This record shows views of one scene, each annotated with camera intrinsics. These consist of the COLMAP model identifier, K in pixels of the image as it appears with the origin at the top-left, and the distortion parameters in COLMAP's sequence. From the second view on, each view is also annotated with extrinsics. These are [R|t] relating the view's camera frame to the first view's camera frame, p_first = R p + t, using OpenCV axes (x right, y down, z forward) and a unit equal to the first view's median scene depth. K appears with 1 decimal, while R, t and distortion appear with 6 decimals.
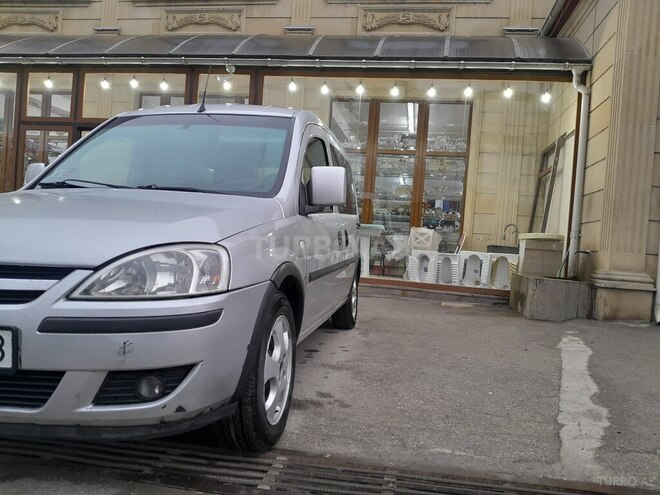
lens RADIAL K [[510.2, 0, 328.8], [0, 510.2, 250.3], [0, 0, 1]] dist [0.049645, -0.122132]
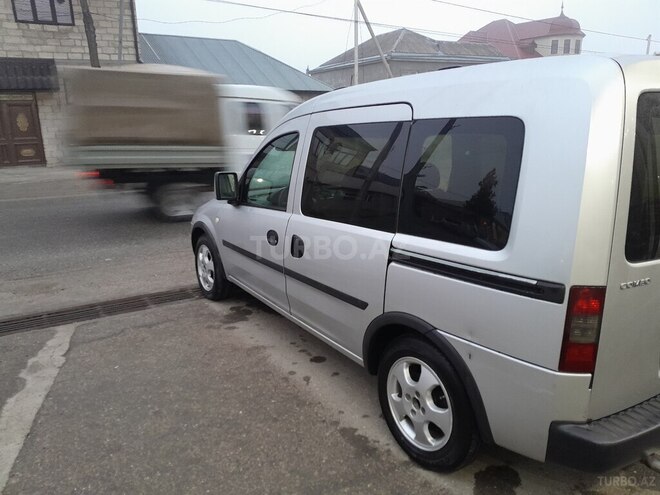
lens RADIAL K [[503.4, 0, 330.0], [0, 503.4, 247.5], [0, 0, 1]] dist [-0.006994, 0.000854]
pose [[-0.740547, 0.116880, -0.661763, 0.300227], [-0.041777, 0.974846, 0.218927, -0.114543], [0.670705, 0.189772, -0.717036, 0.924089]]
